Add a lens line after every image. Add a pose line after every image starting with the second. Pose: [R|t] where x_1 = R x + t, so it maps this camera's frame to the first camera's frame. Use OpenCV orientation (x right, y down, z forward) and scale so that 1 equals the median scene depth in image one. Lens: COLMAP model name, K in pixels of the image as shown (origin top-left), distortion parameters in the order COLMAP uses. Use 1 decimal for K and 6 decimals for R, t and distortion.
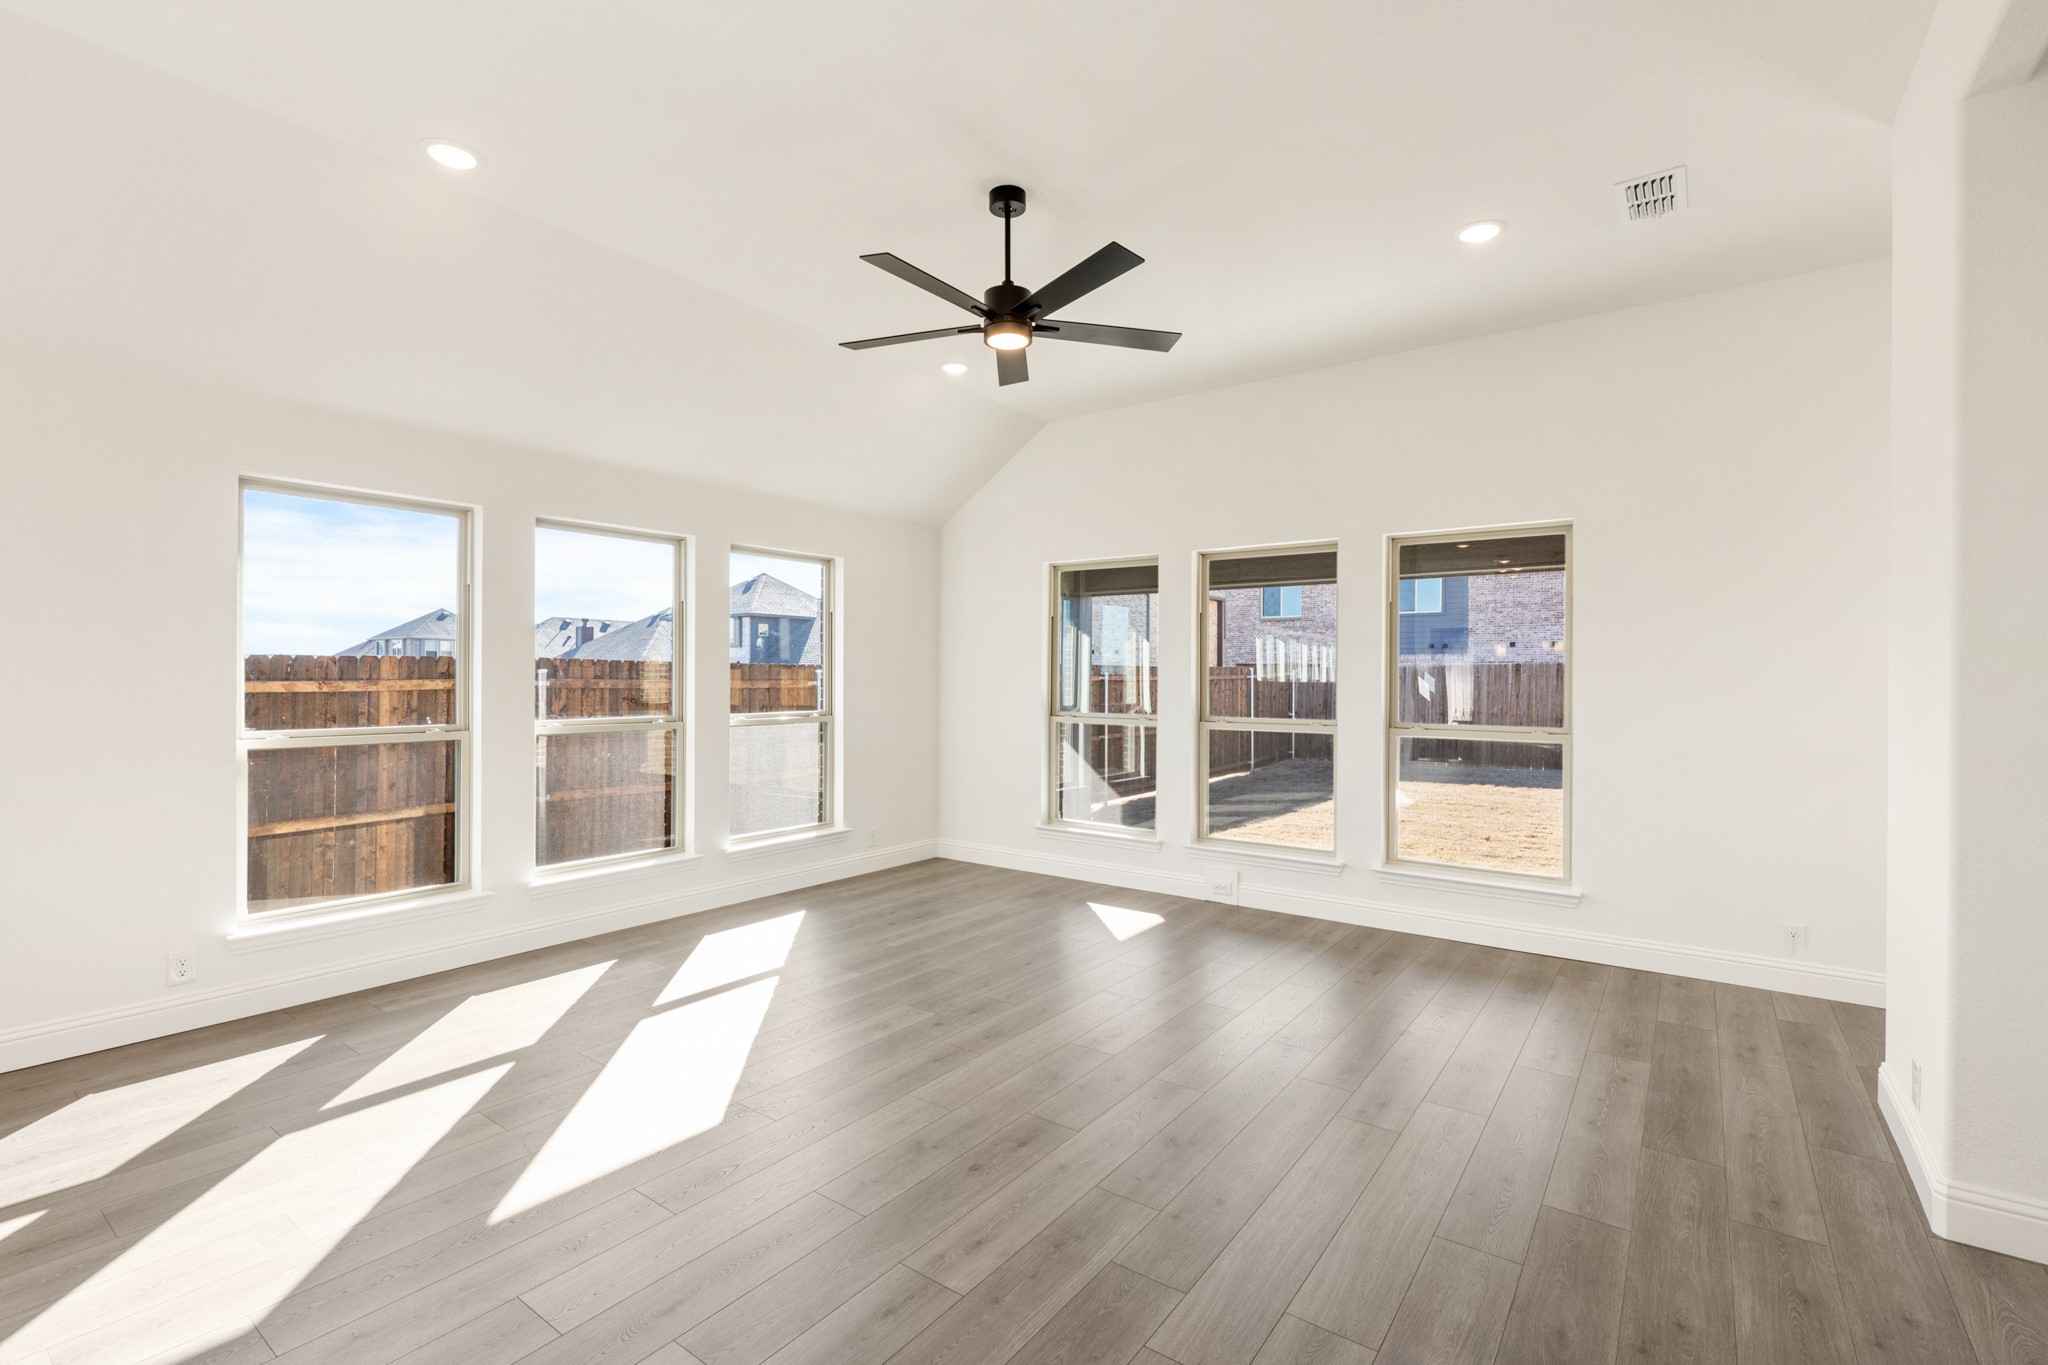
lens RADIAL K [[921.1, 0, 1018.2], [0, 921.1, 677.9], [0, 0, 1]] dist [-0.001884, -0.000540]
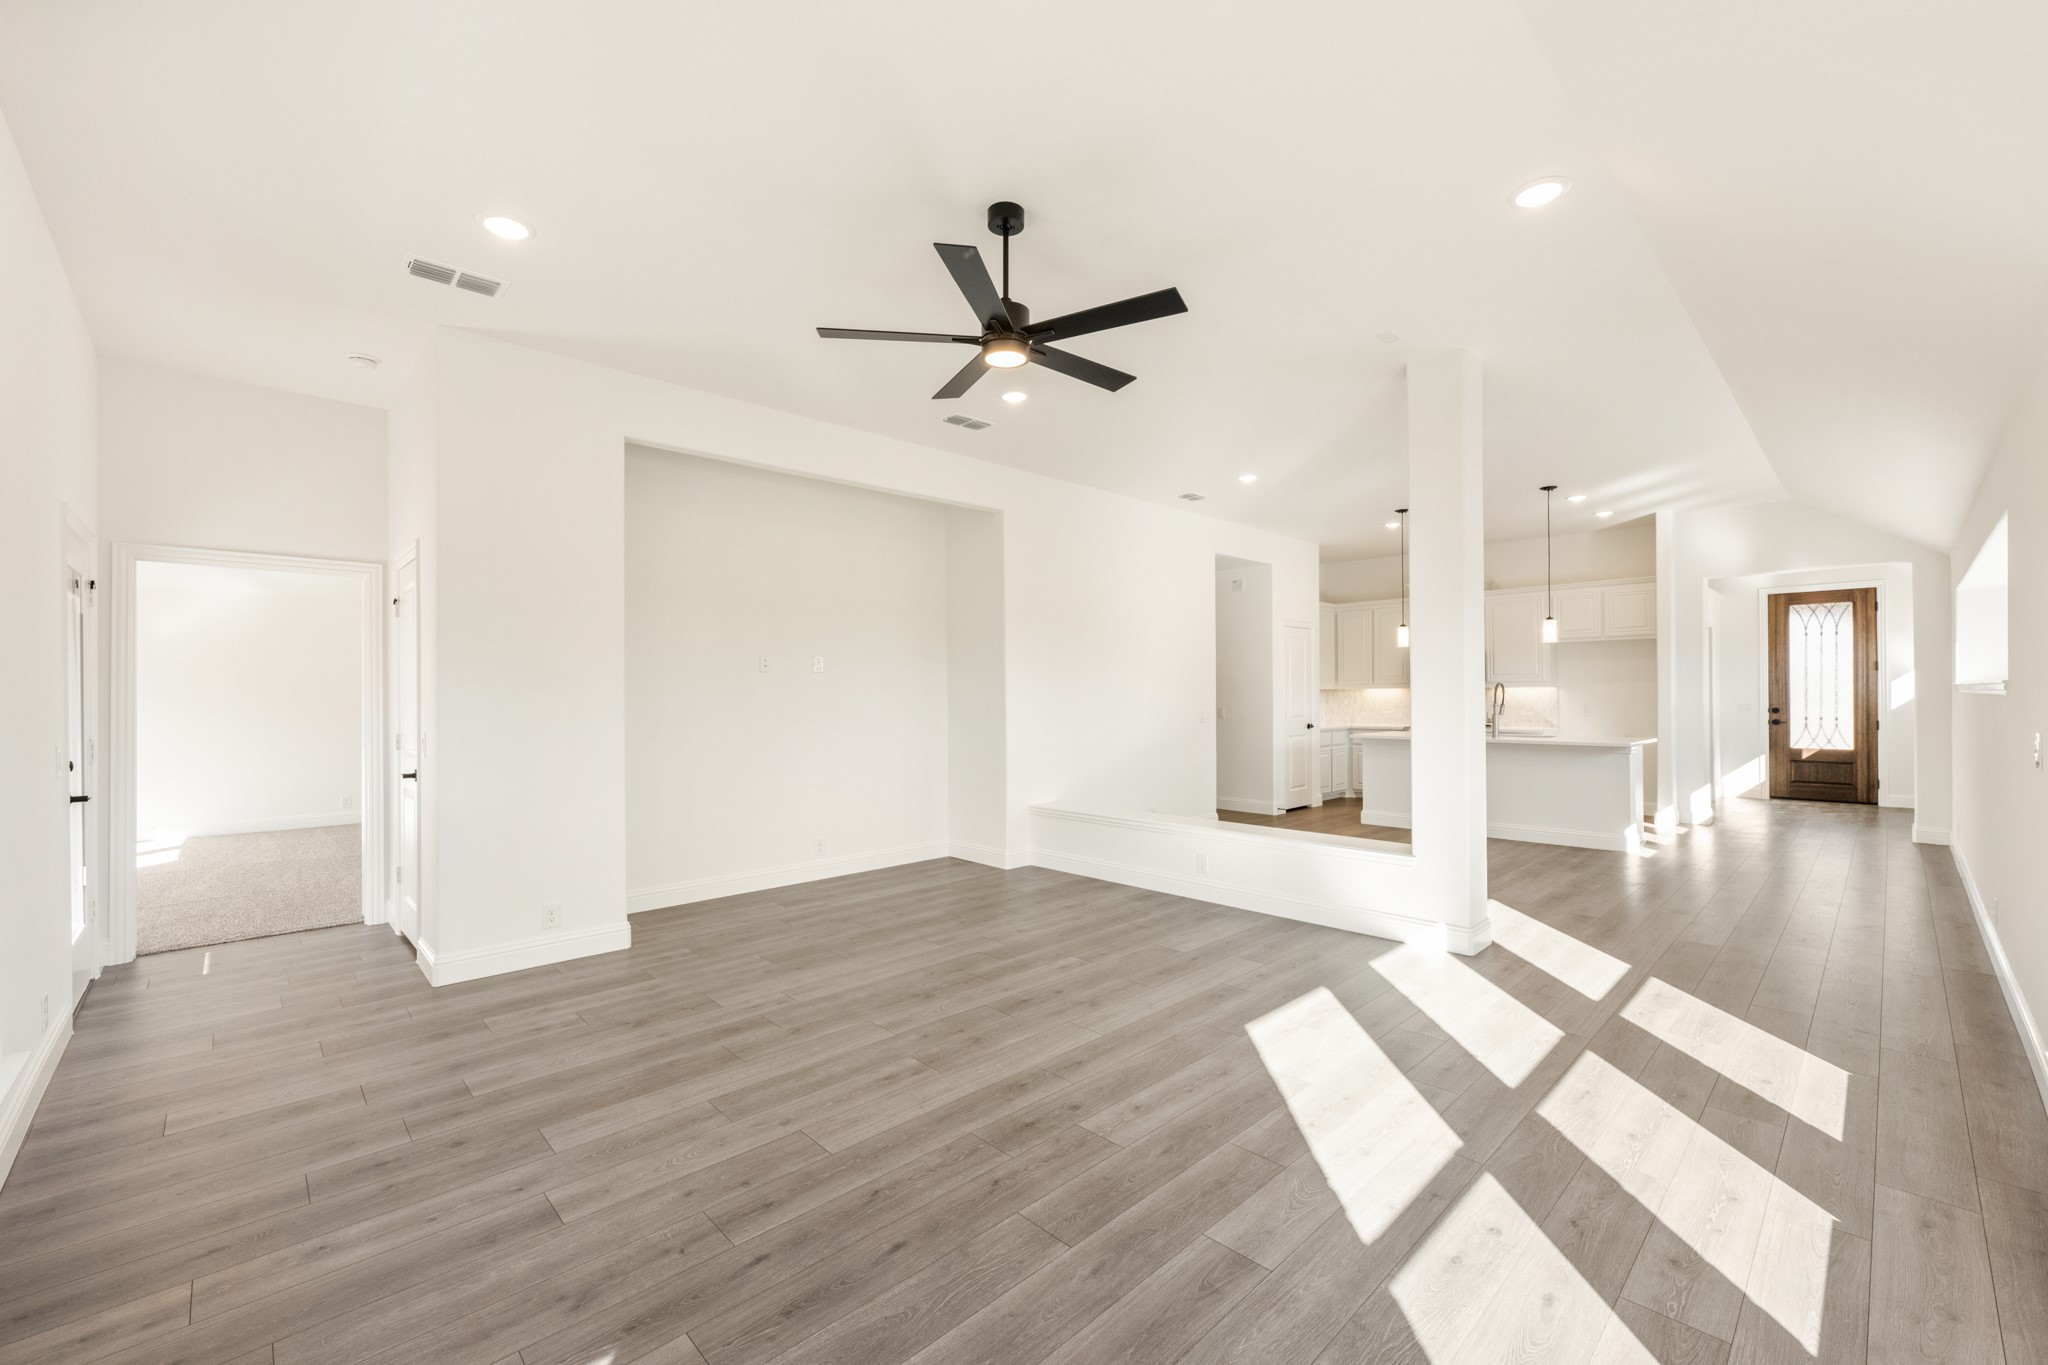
lens RADIAL K [[834.7, 0, 1027.0], [0, 834.7, 685.4], [0, 0, 1]] dist [-0.001936, -0.000270]
pose [[-0.985666, 0.003786, 0.168668, -0.125631], [0.002879, 0.999980, -0.005625, -0.003658], [-0.168686, -0.005059, -0.985657, 1.277727]]
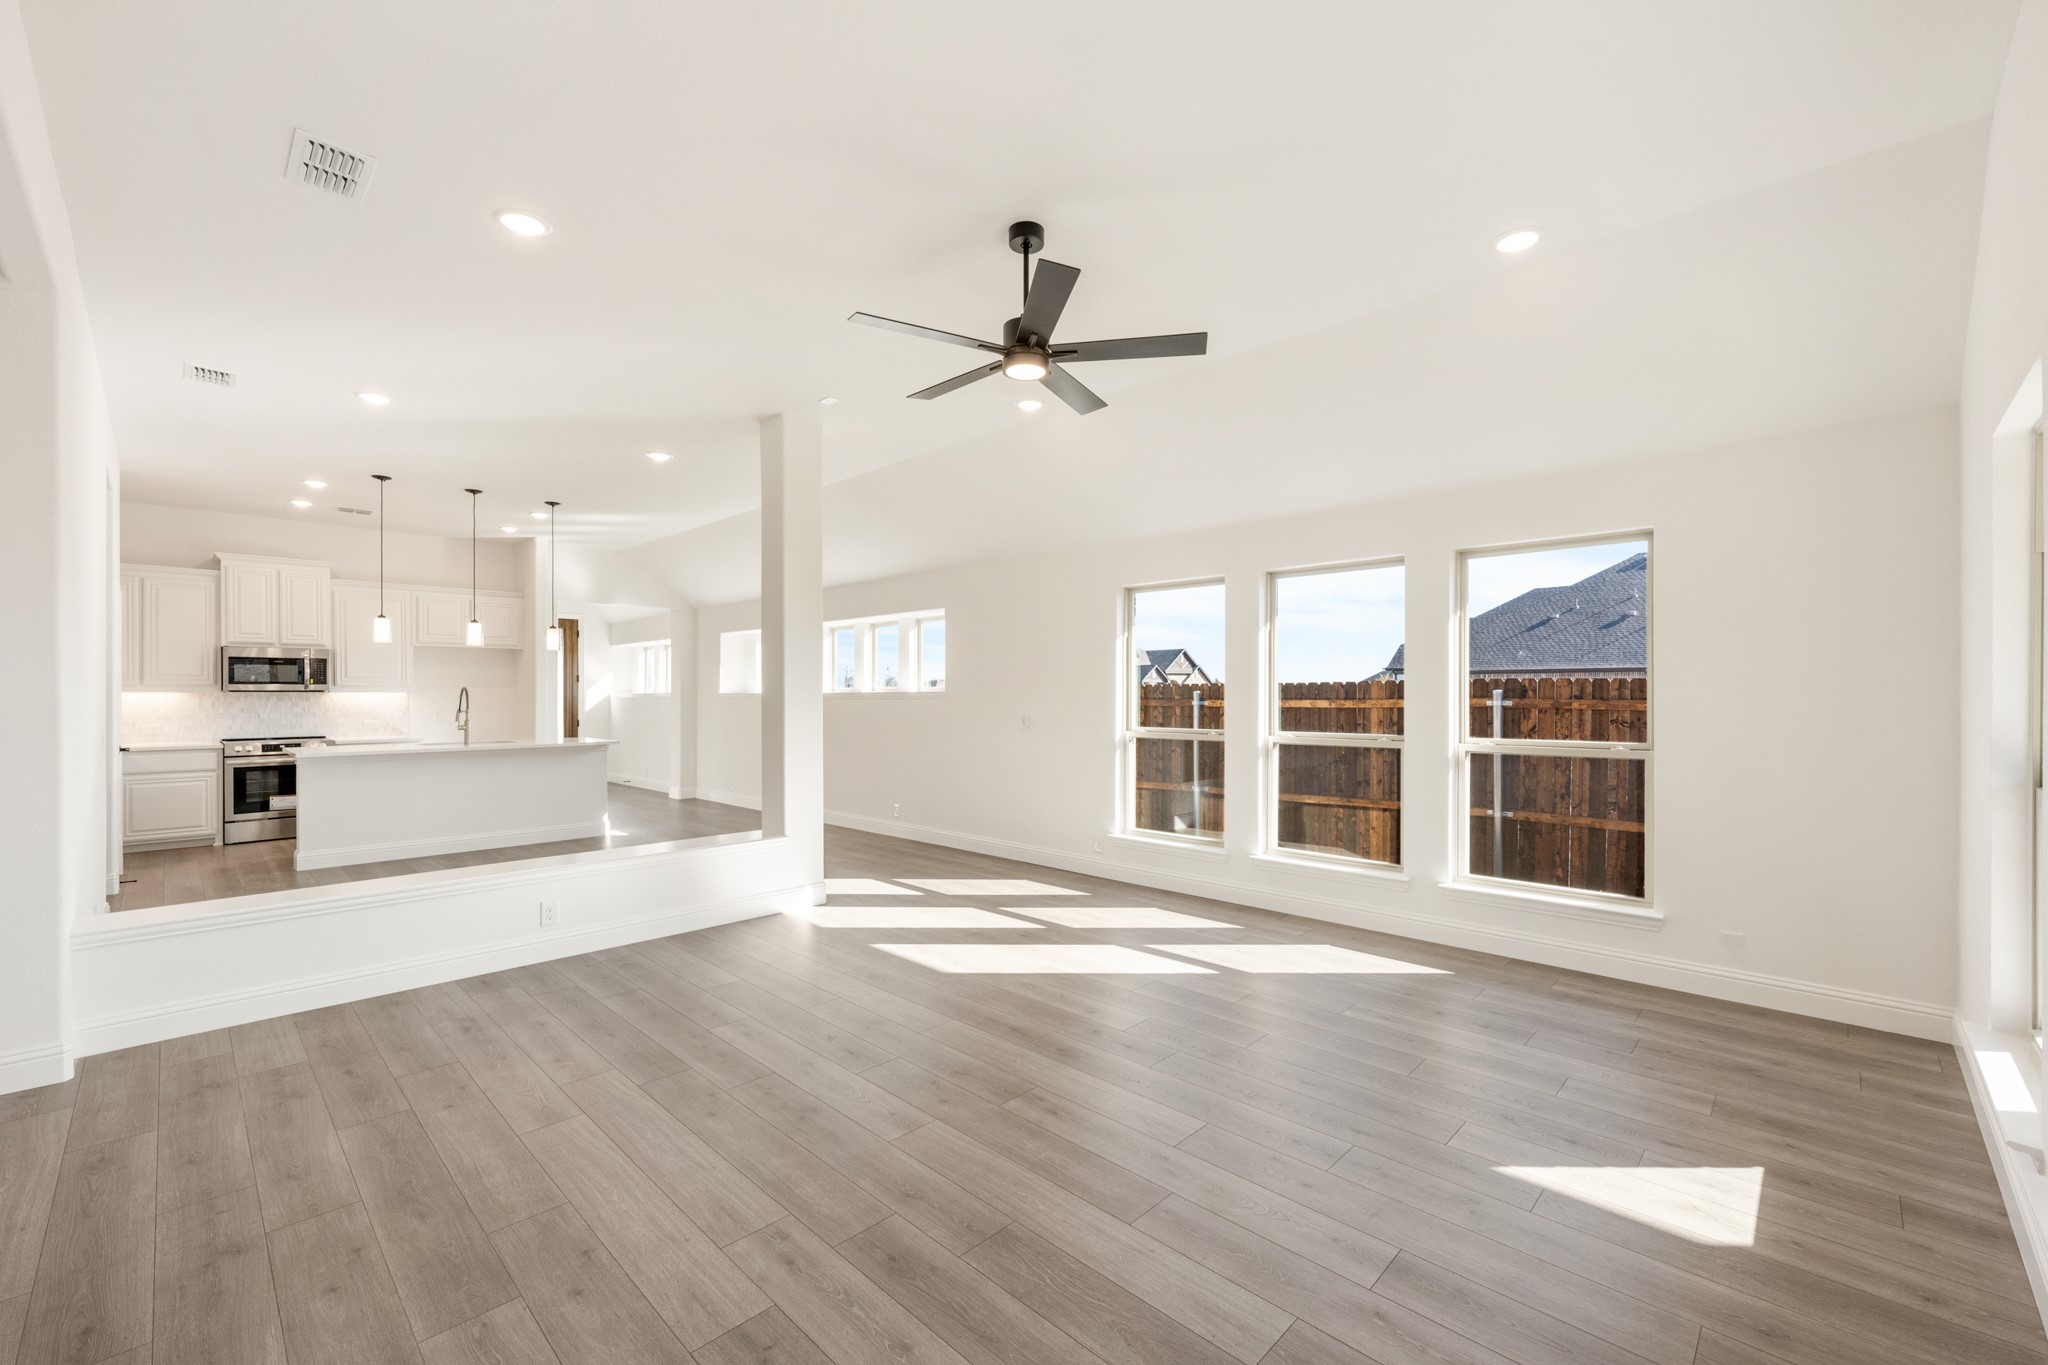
lens RADIAL K [[834.7, 0, 1027.0], [0, 834.7, 685.4], [0, 0, 1]] dist [-0.001936, -0.000270]
pose [[-0.133876, -0.014157, -0.990897, 0.624468], [-0.002371, 0.999900, -0.013965, 0.000170], [0.990995, 0.000480, -0.133897, 0.760655]]
